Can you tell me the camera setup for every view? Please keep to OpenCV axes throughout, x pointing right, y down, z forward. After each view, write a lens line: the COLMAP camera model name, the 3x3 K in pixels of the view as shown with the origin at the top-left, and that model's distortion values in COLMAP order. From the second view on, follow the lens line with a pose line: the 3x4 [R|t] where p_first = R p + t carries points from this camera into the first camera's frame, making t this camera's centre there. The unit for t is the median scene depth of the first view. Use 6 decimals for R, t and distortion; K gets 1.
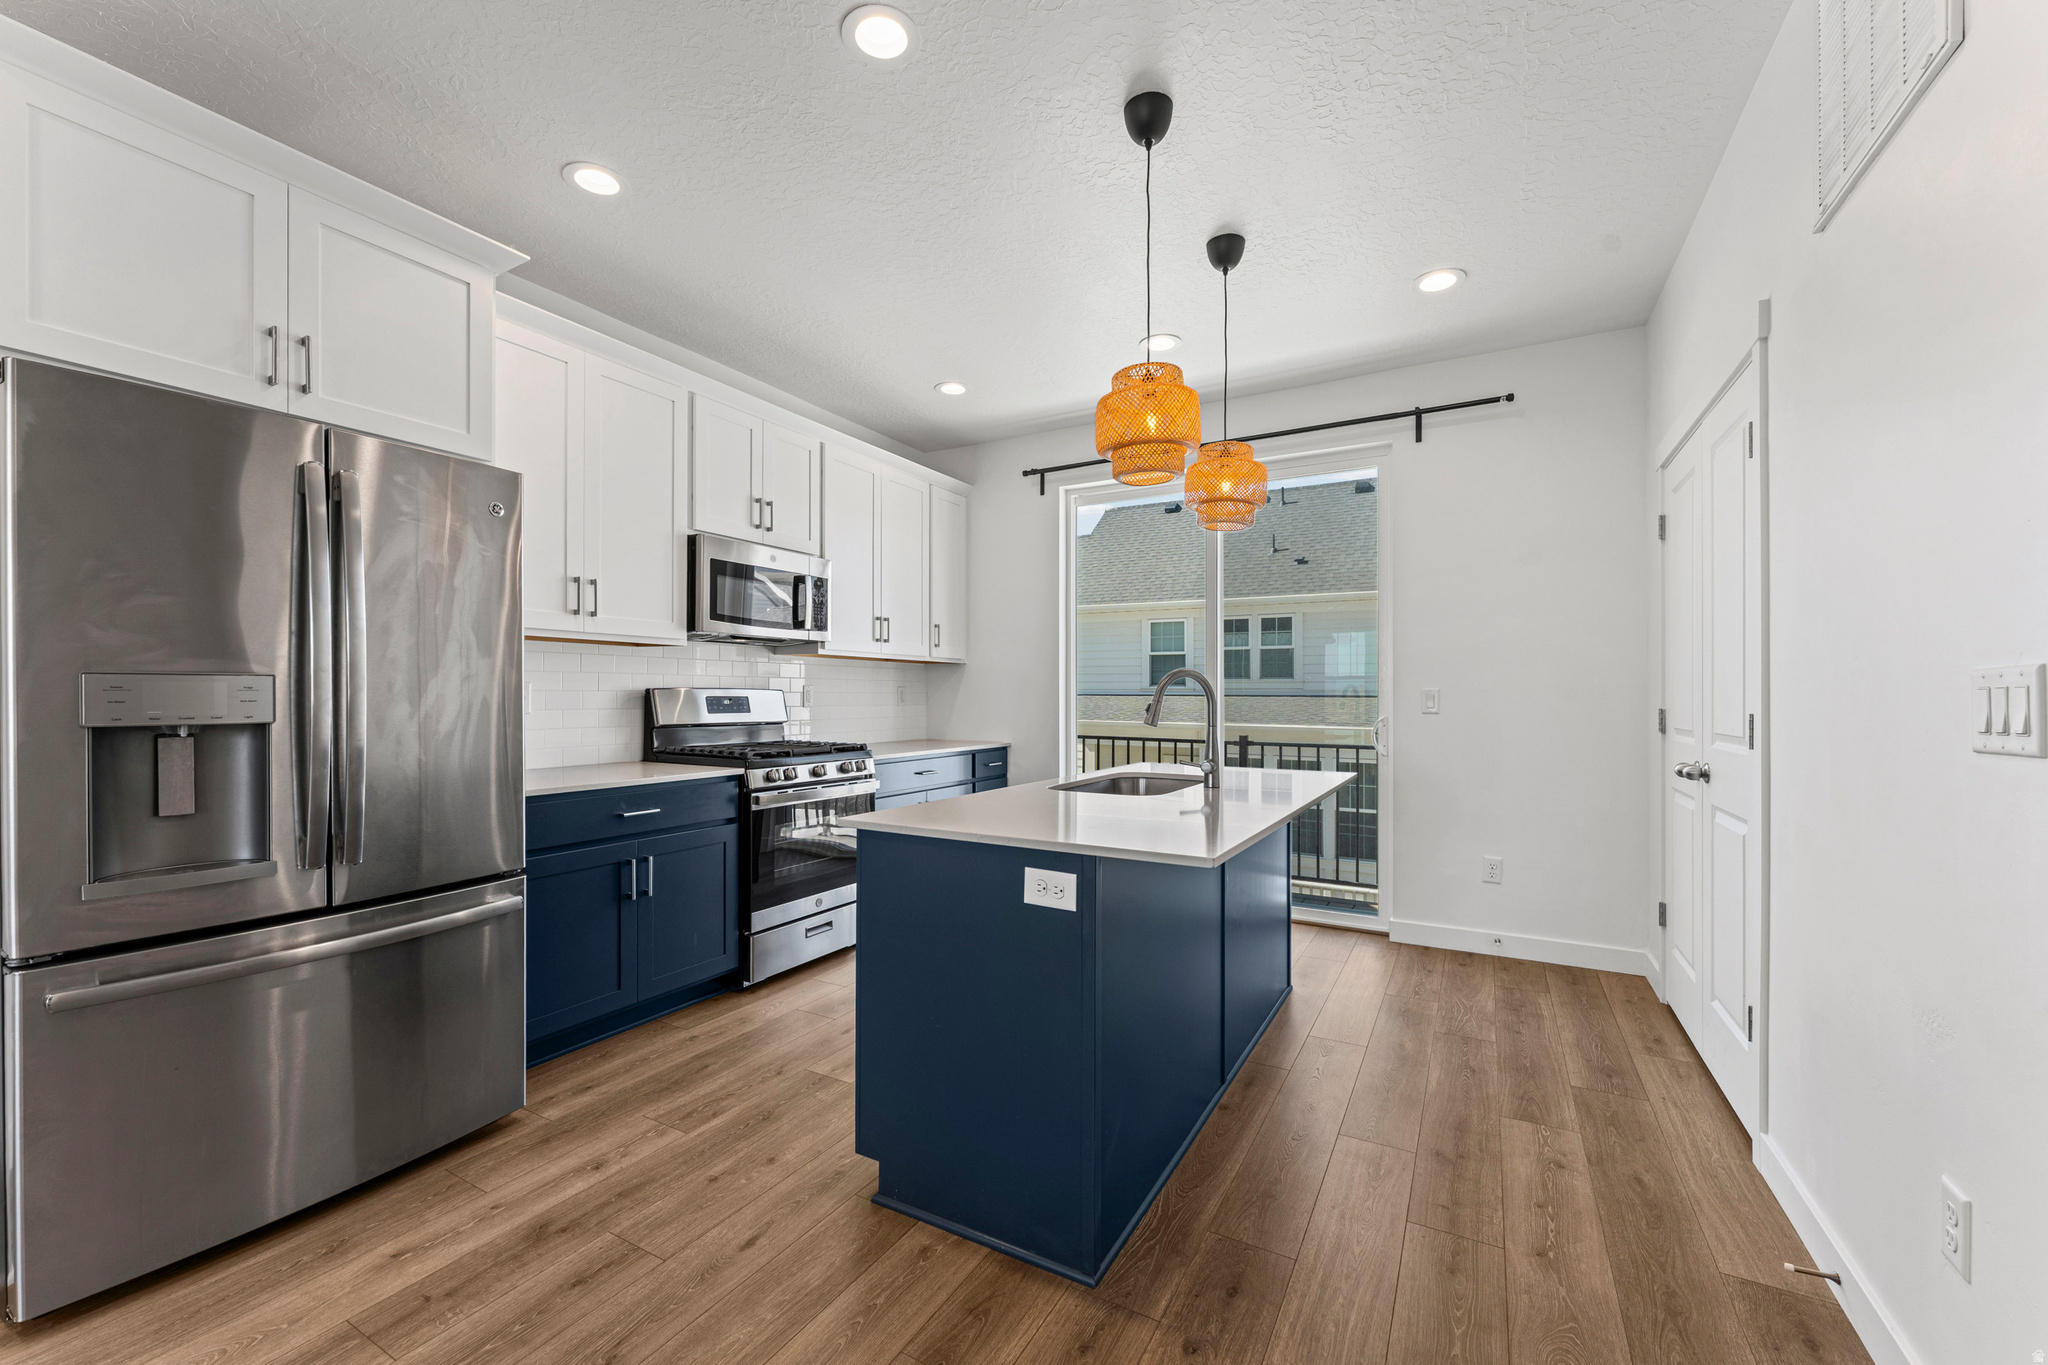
lens RADIAL K [[821.4, 0, 1016.8], [0, 821.4, 627.5], [0, 0, 1]] dist [0.002754, -0.000543]
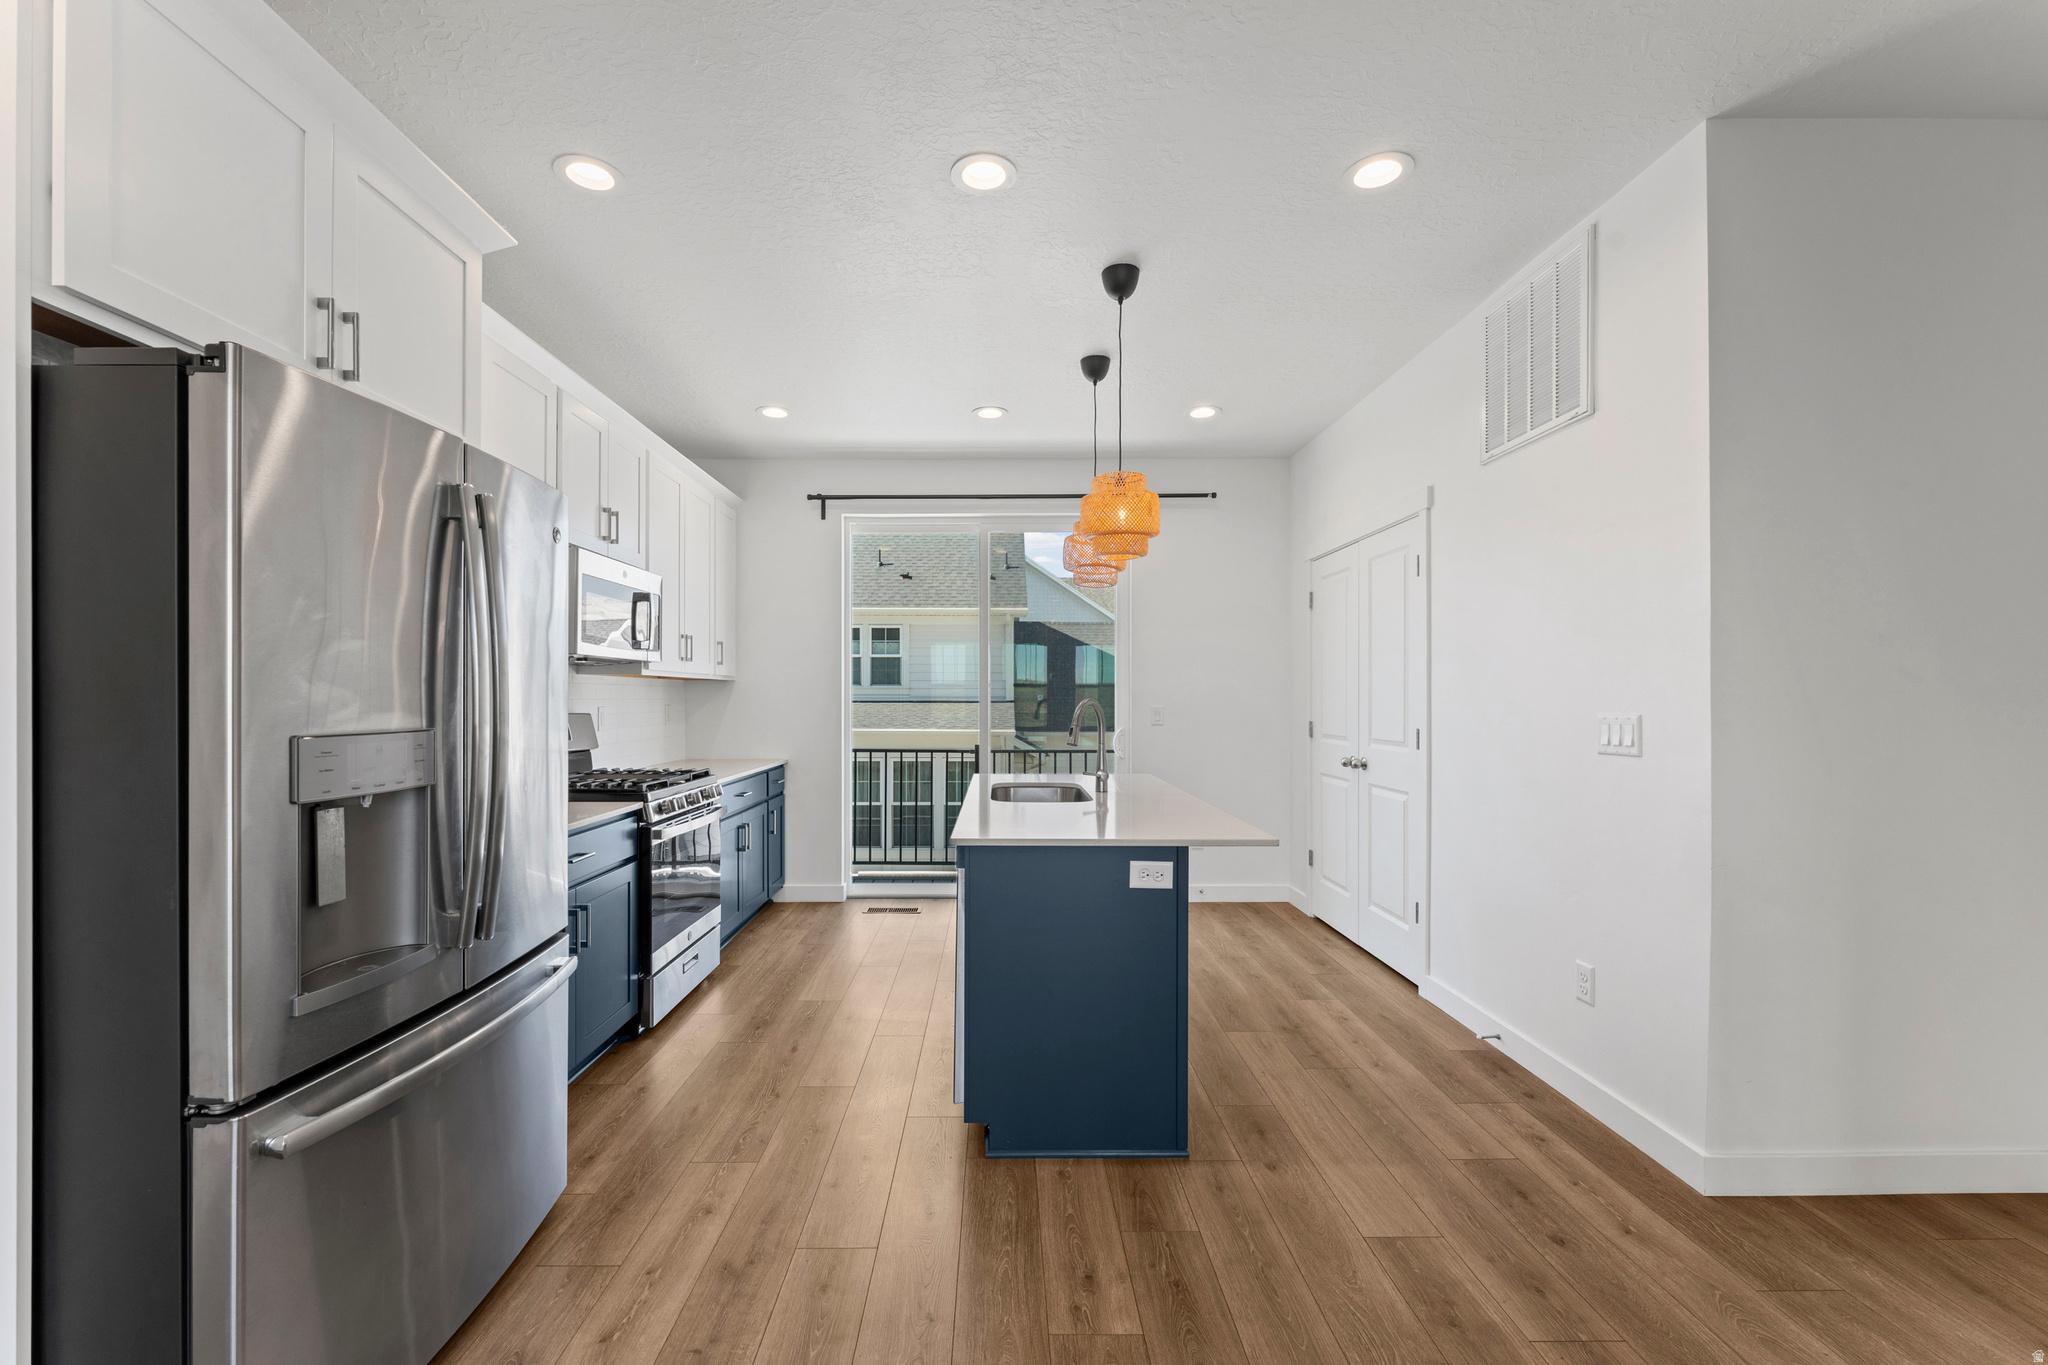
lens RADIAL K [[821.4, 0, 1004.5], [0, 821.4, 618.3], [0, 0, 1]] dist [0.002754, -0.000543]
pose [[0.867330, 0.043318, 0.495845, -0.517710], [-0.036968, 0.999061, -0.022616, -0.039118], [-0.496358, 0.001285, 0.868117, -0.033811]]
